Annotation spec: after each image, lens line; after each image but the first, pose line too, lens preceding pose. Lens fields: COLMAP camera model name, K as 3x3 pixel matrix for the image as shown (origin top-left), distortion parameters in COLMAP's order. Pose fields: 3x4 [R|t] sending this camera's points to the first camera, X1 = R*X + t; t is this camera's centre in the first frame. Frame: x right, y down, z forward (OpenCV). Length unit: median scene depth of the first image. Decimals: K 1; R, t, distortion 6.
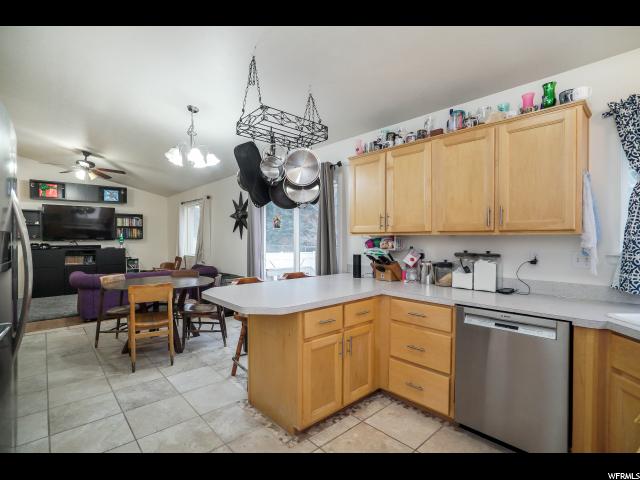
lens RADIAL K [[309.1, 0, 320.0], [0, 309.1, 240.0], [0, 0, 1]] dist [-0.031351, 0.000910]
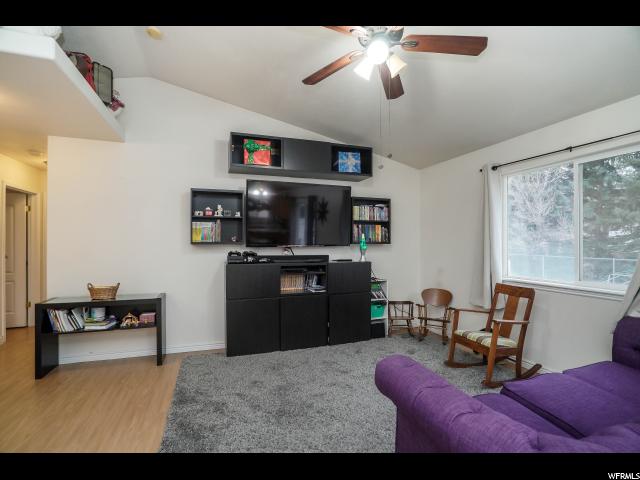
lens RADIAL K [[320.8, 0, 320.0], [0, 320.8, 240.0], [0, 0, 1]] dist [-0.003540, -0.000160]
pose [[0.929467, -0.000125, -0.368906, -0.555725], [-0.004356, 0.999927, -0.011314, -0.004007], [0.368880, 0.012123, 0.929398, 0.485809]]
